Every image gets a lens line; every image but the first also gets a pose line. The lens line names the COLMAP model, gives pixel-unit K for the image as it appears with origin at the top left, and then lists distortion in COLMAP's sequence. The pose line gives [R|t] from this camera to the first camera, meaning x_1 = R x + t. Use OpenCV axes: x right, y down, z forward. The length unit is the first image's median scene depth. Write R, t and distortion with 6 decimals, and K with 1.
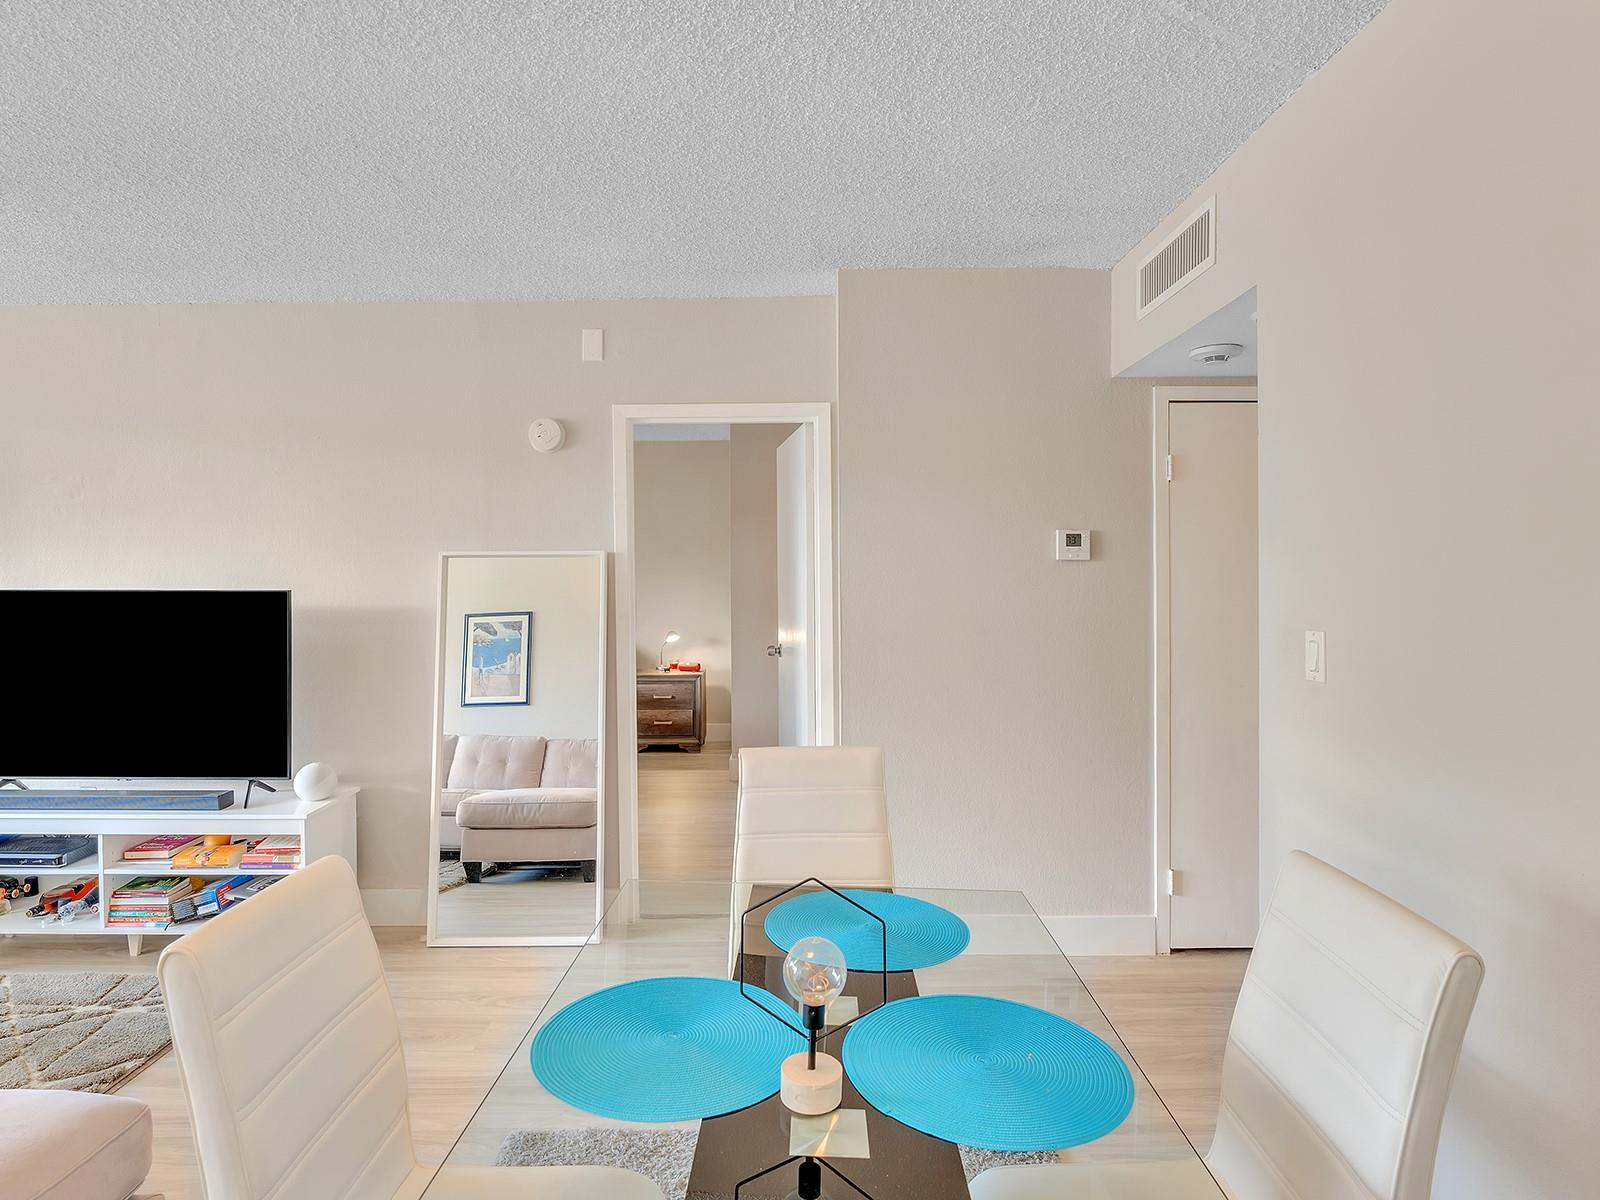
lens RADIAL K [[877.4, 0, 797.4], [0, 877.4, 580.5], [0, 0, 1]] dist [-0.001697, -0.001072]
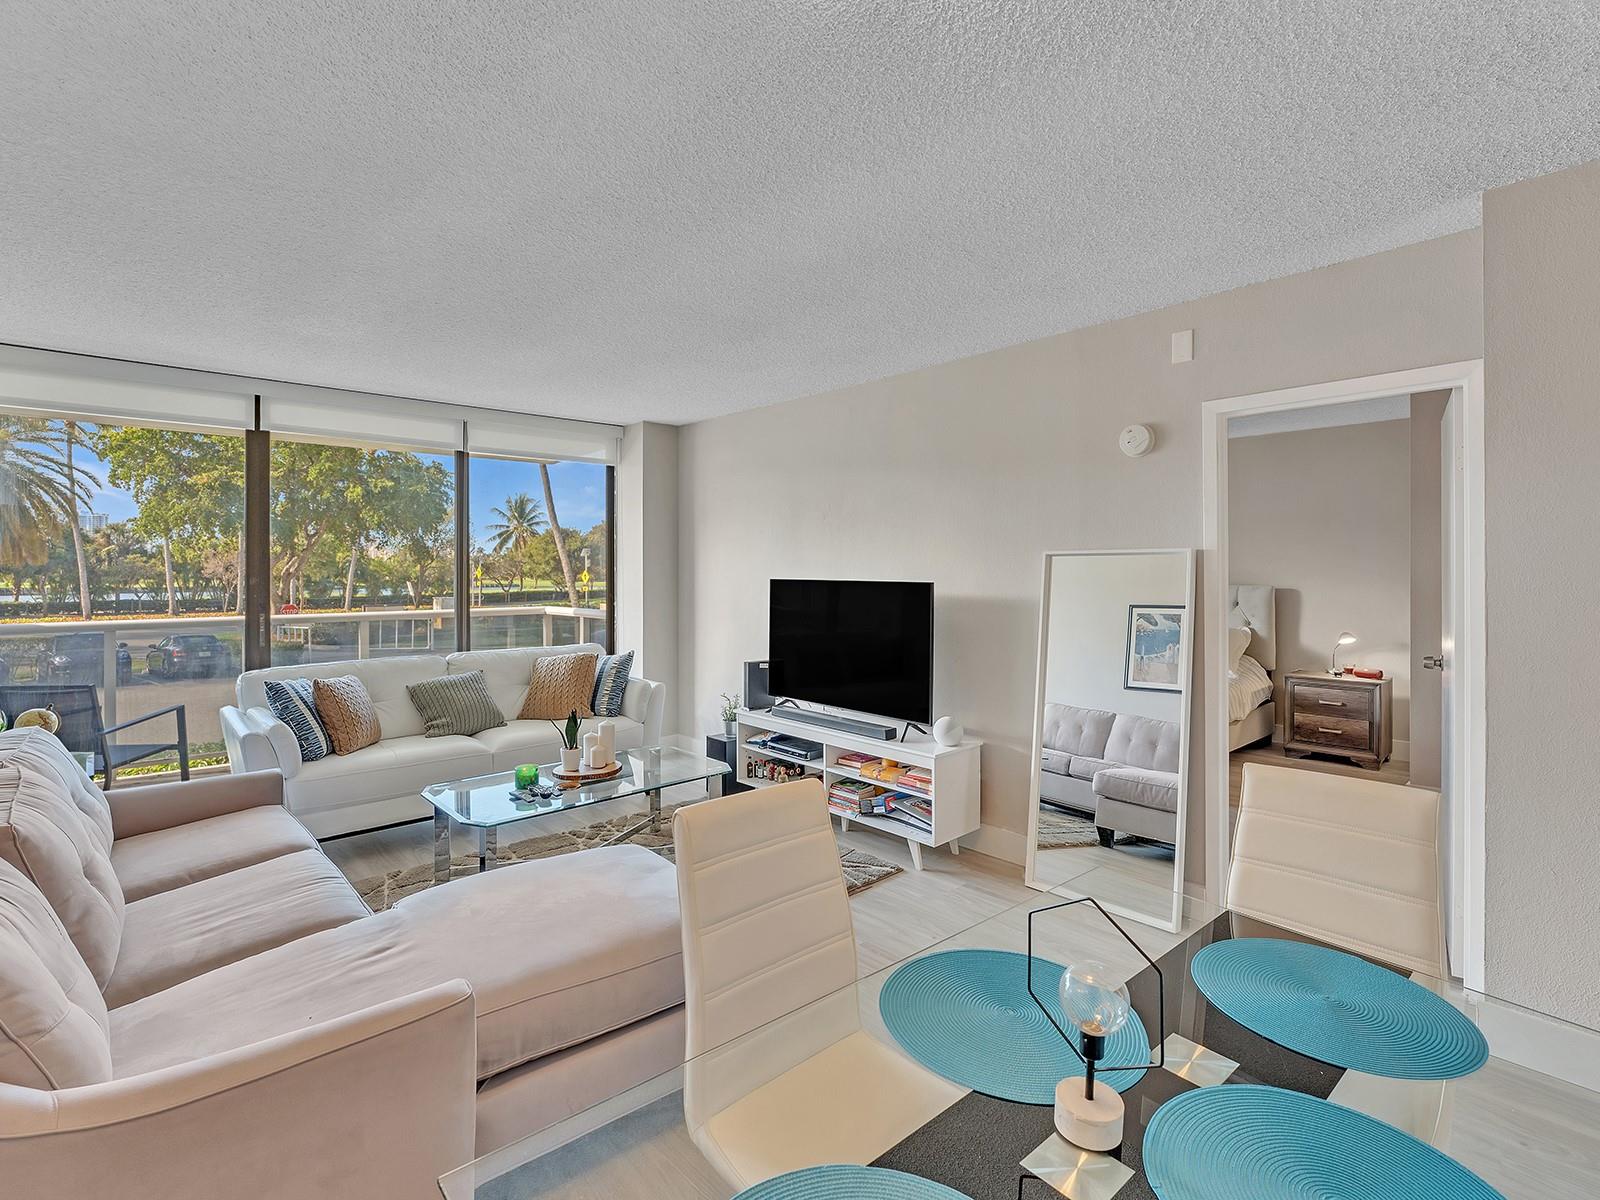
lens RADIAL K [[774.4, 0, 796.4], [0, 774.4, 568.5], [0, 0, 1]] dist [-0.010828, 0.000511]
pose [[0.673046, 0.002186, -0.739597, 0.141686], [-0.007687, 0.999962, -0.004040, -0.003201], [0.739560, 0.008405, 0.673038, 0.069498]]
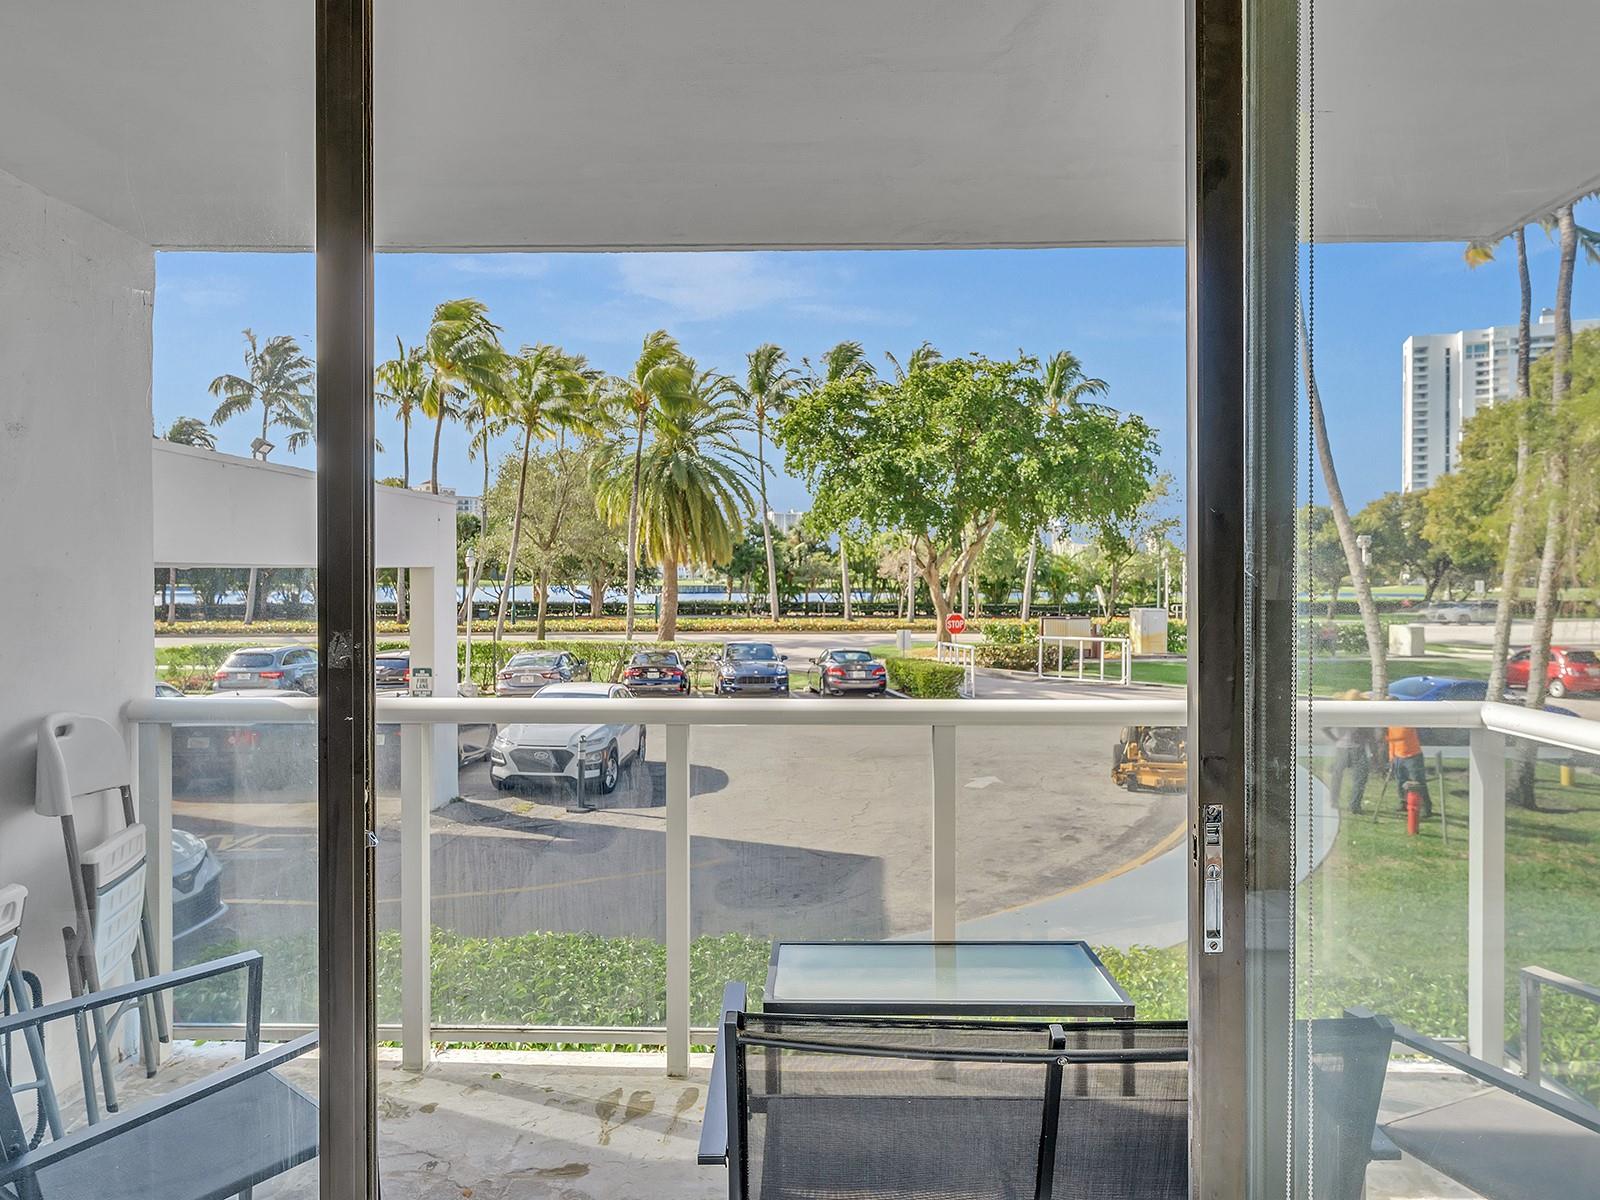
lens RADIAL K [[1035.9, 0, 794.9], [0, 1035.9, 580.1], [0, 0, 1]] dist [0.006291, 0.001631]
pose [[-0.013605, 0.014685, -0.999800, -1.119747], [-0.008036, 0.999858, 0.014796, -0.013582], [0.999875, 0.008236, -0.013485, 0.456766]]
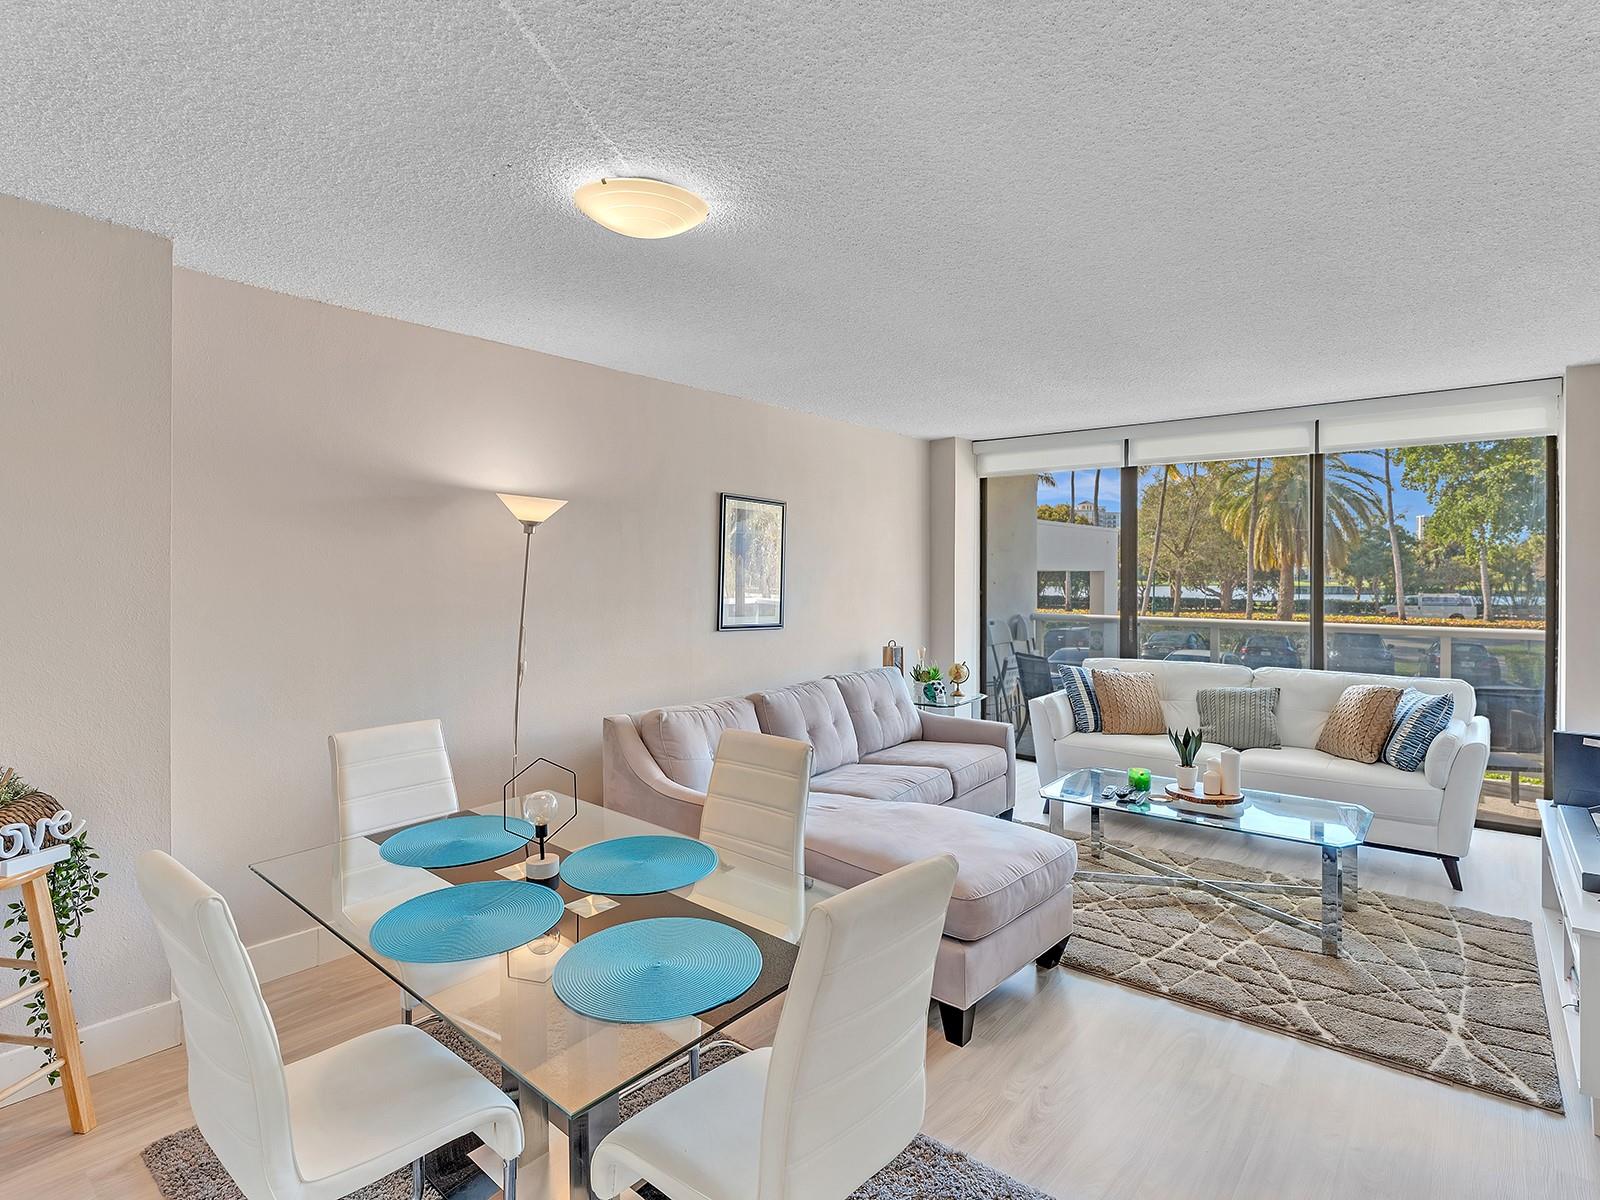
lens RADIAL K [[843.4, 0, 799.3], [0, 843.4, 576.9], [0, 0, 1]] dist [-0.012450, -0.001268]
pose [[-0.626751, 0.008930, -0.779169, 0.368736], [-0.005375, 0.999861, 0.015783, -0.030255], [0.779201, 0.014080, -0.626616, 0.878635]]
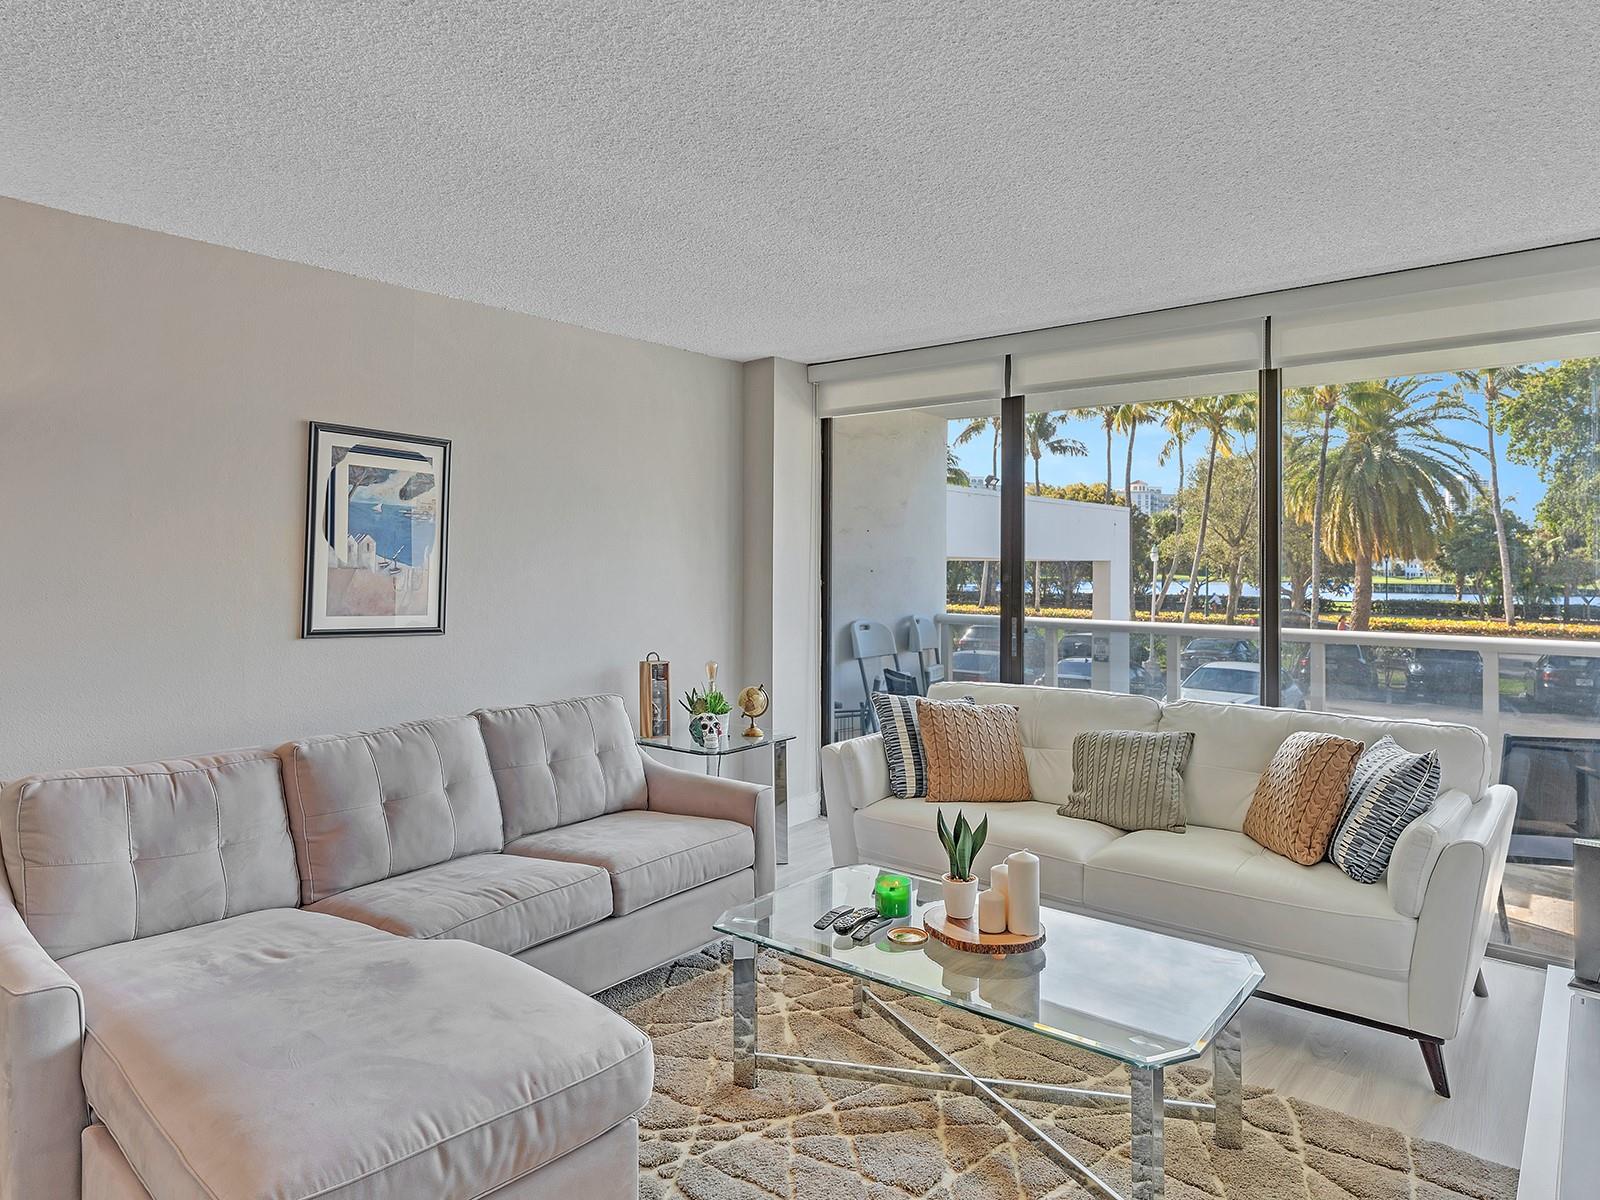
lens RADIAL K [[1000.3, 0, 796.0], [0, 1000.3, 557.9], [0, 0, 1]] dist [-0.003956, 0.000145]
pose [[-0.630230, -0.003612, -0.776400, -0.168353], [-0.009835, 0.999946, 0.003332, -0.010188], [0.776346, 0.009736, -0.630232, 0.970869]]
